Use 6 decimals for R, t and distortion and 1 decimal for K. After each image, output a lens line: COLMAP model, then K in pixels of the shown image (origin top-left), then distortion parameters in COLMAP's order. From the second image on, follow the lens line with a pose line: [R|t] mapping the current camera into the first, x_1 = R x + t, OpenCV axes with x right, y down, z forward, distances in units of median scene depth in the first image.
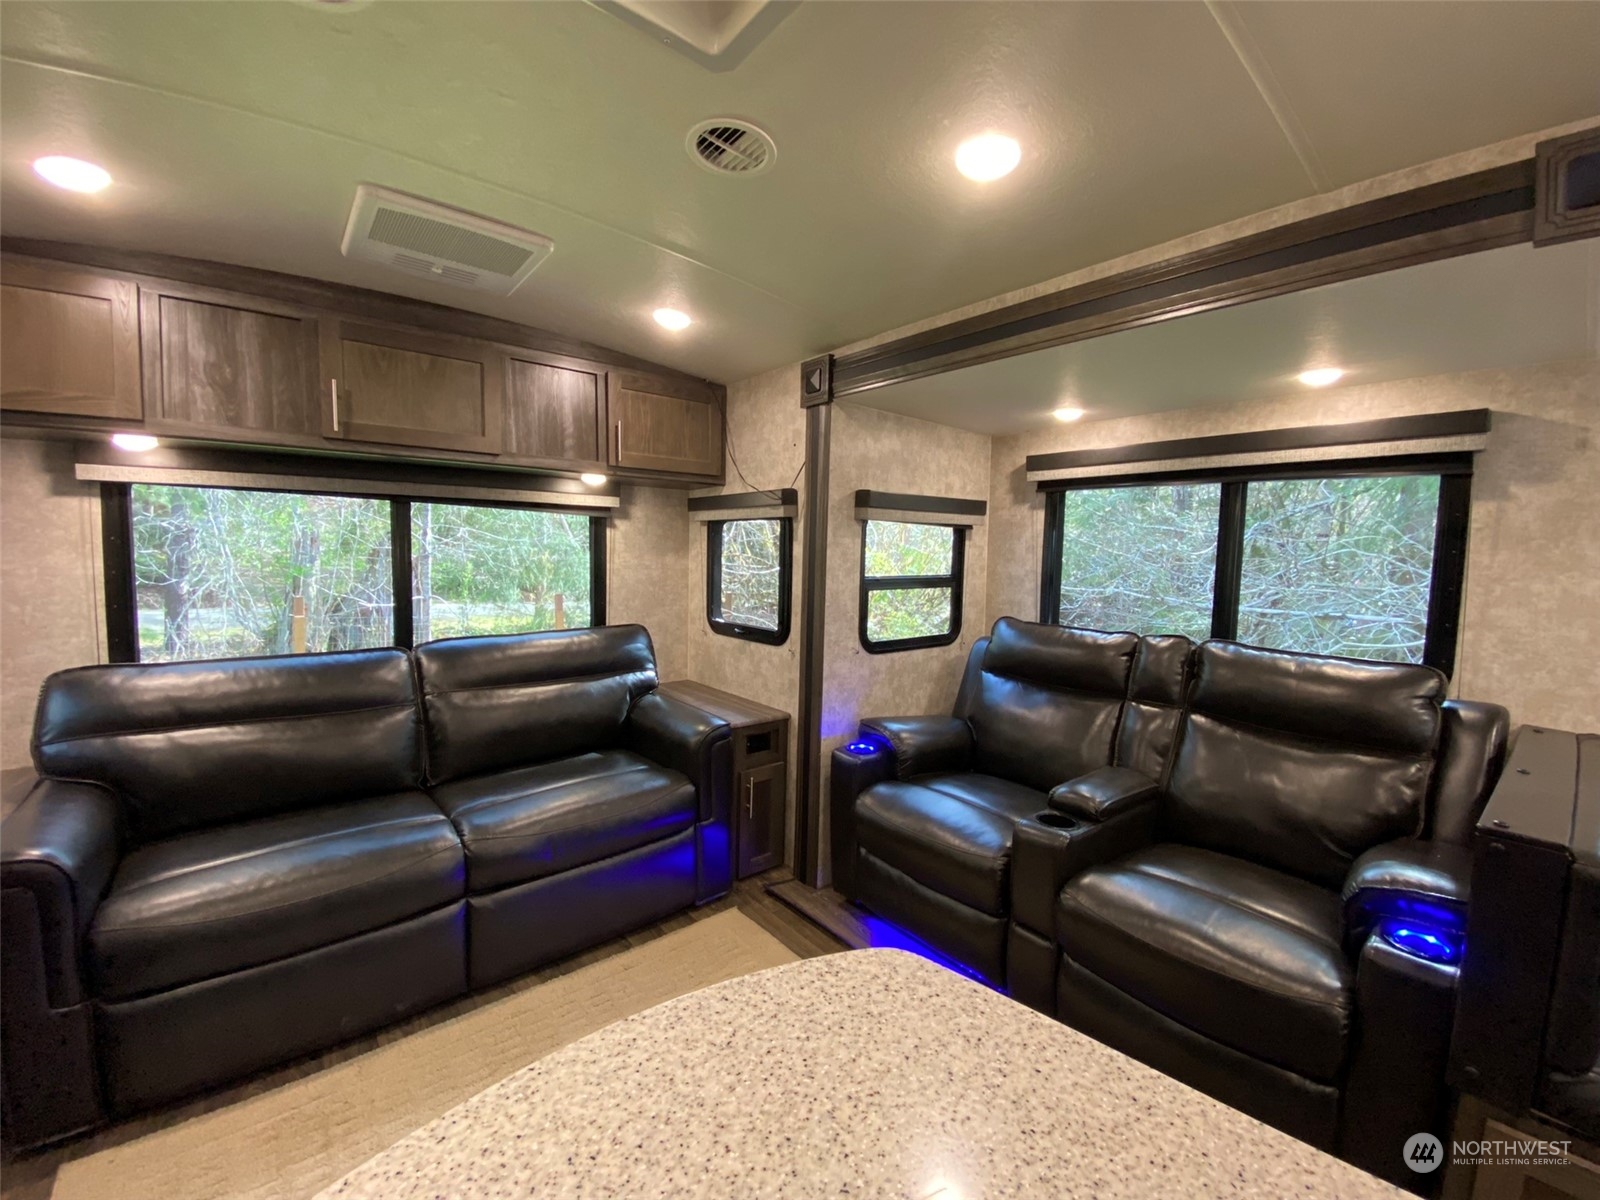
lens RADIAL K [[644.2, 0, 785.1], [0, 644.2, 597.2], [0, 0, 1]] dist [-0.015207, -0.005952]
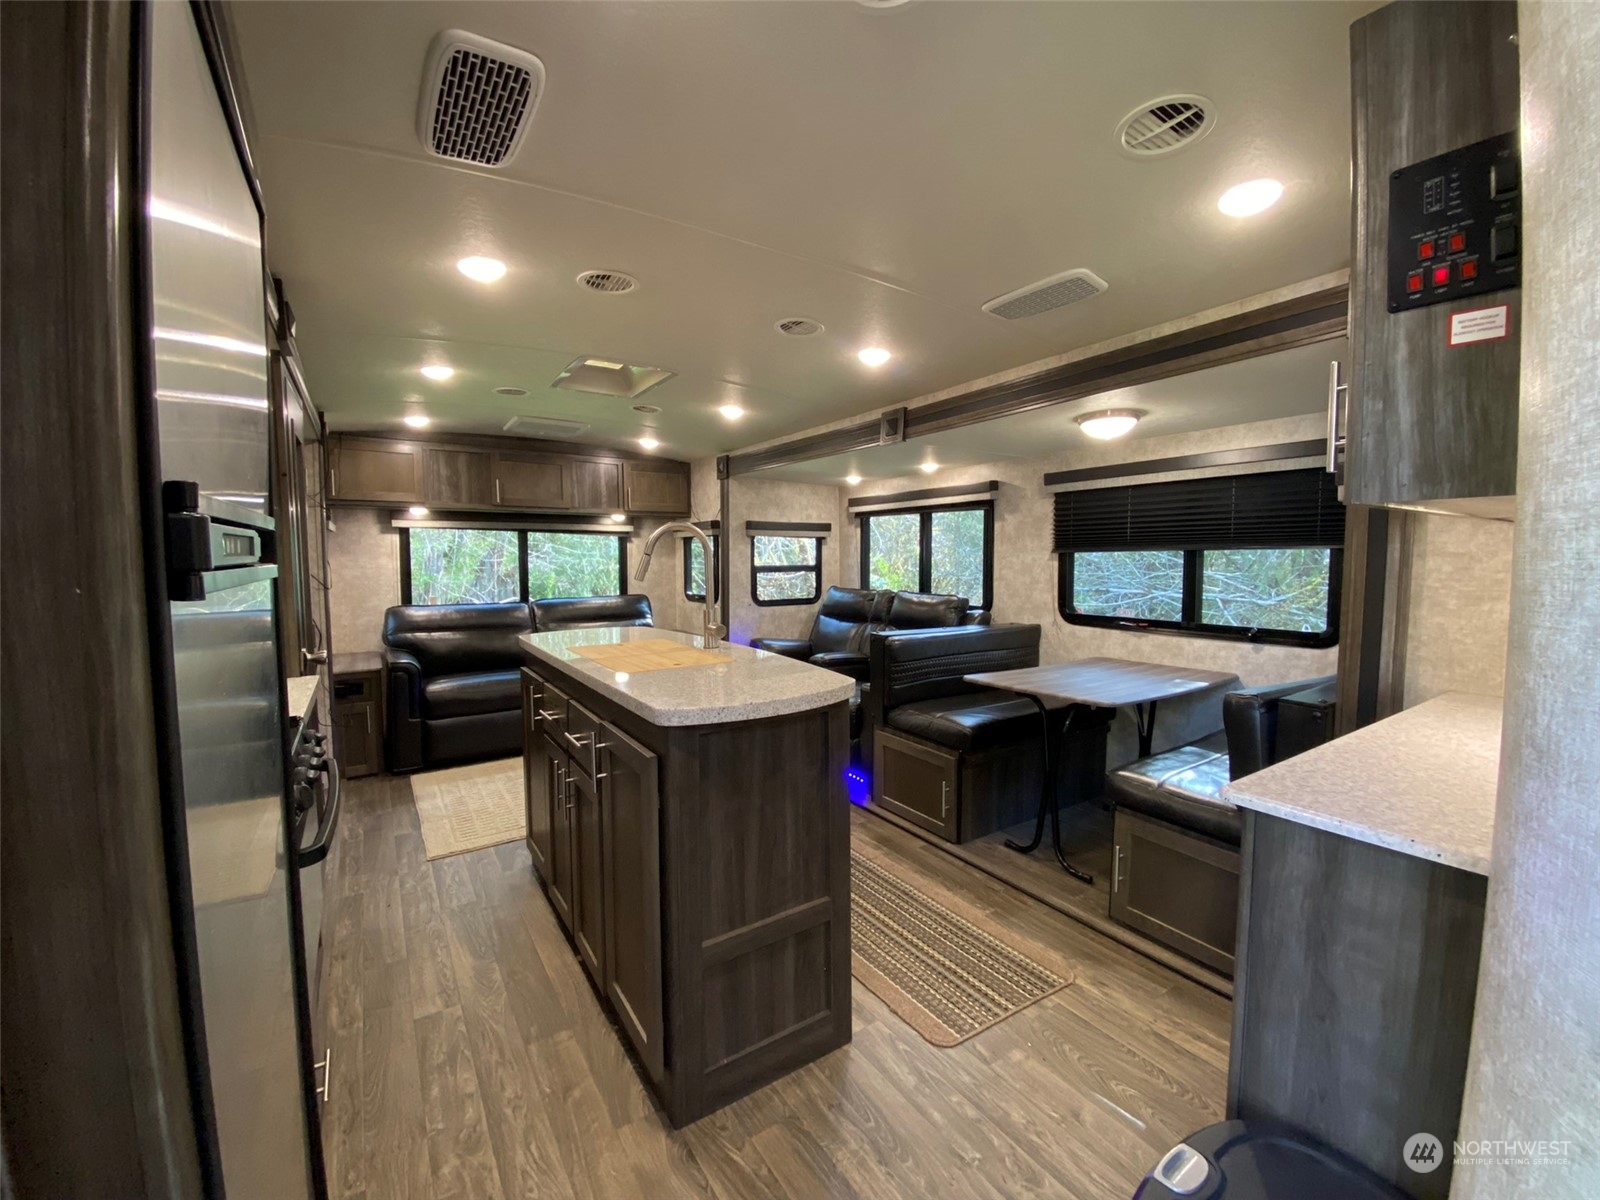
lens RADIAL K [[644.2, 0, 800.9], [0, 644.2, 599.3], [0, 0, 1]] dist [-0.015207, -0.005952]
pose [[0.996225, -0.013099, -0.085809, 0.489729], [0.011997, 0.999839, -0.013342, 0.111010], [0.085970, 0.012262, 0.996222, -1.035139]]
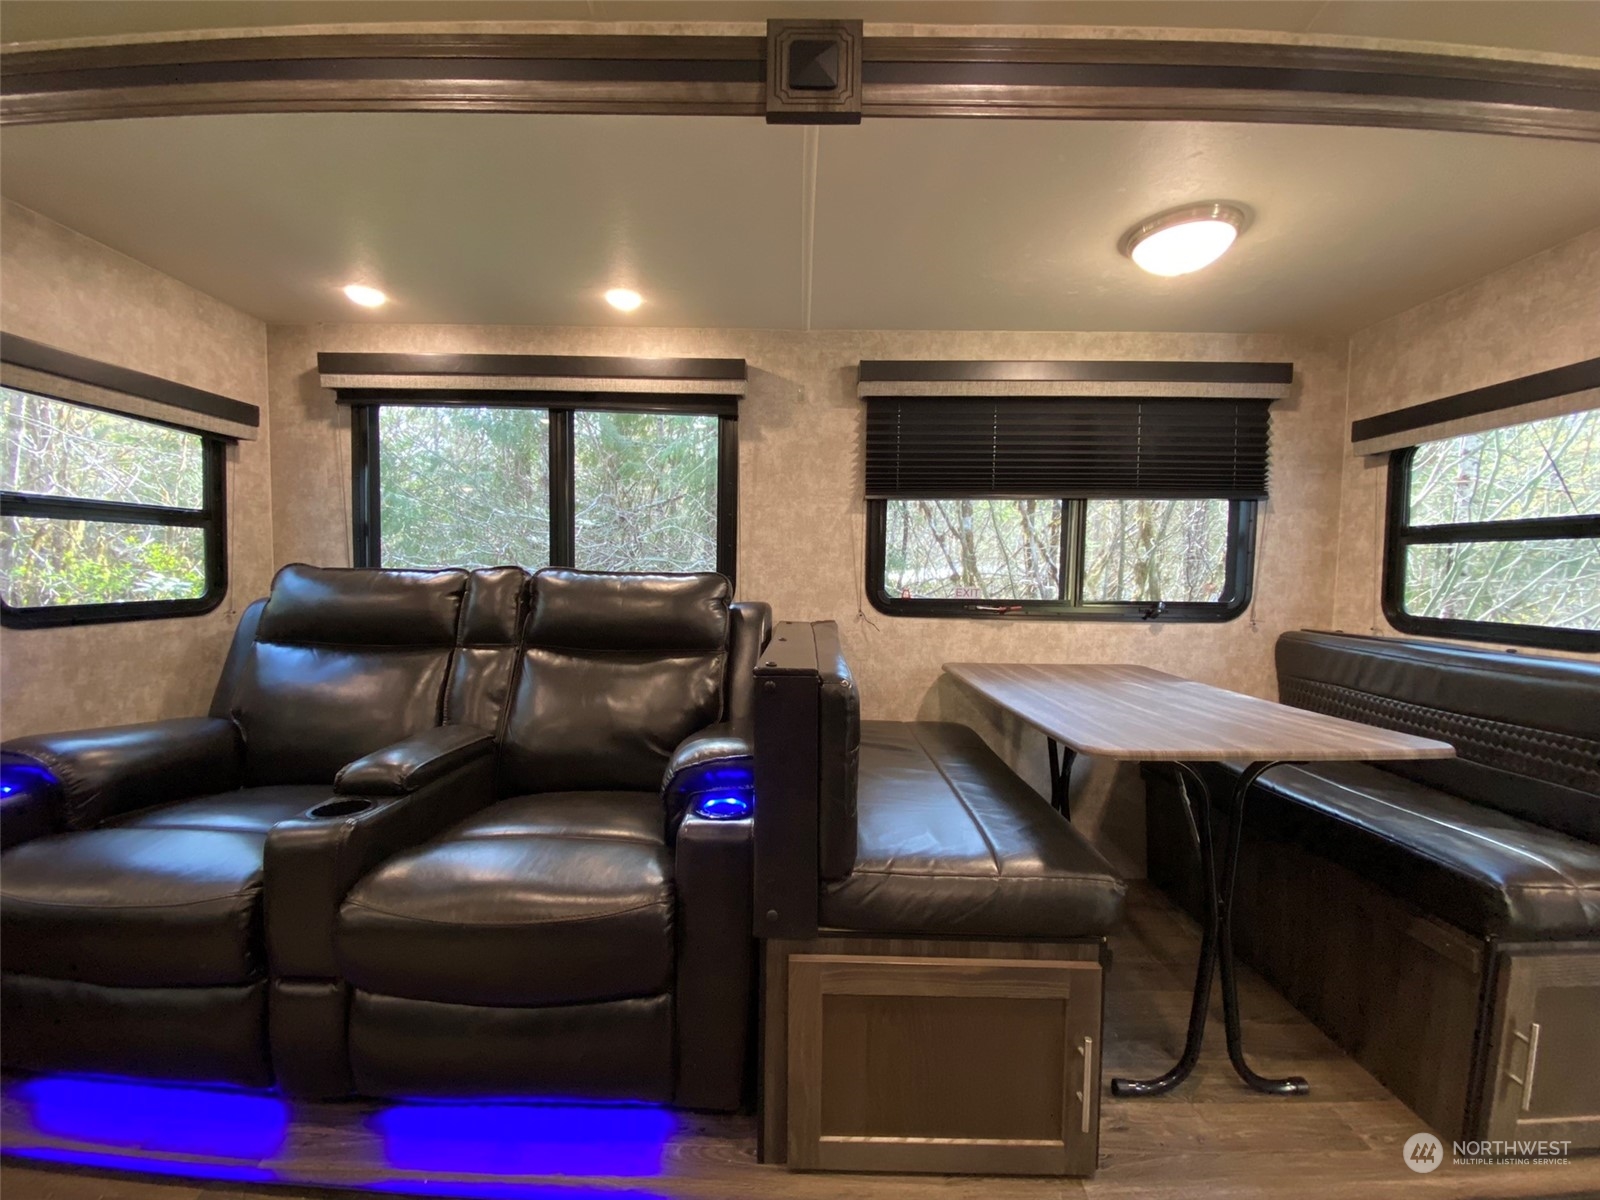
lens RADIAL K [[644.2, 0, 806.7], [0, 644.2, 597.3], [0, 0, 1]] dist [-0.015207, -0.005952]
pose [[0.606913, -0.047910, 0.793323, 0.149408], [0.055285, 0.998308, 0.017995, 0.104853], [-0.792843, 0.032937, 0.608535, 0.129416]]
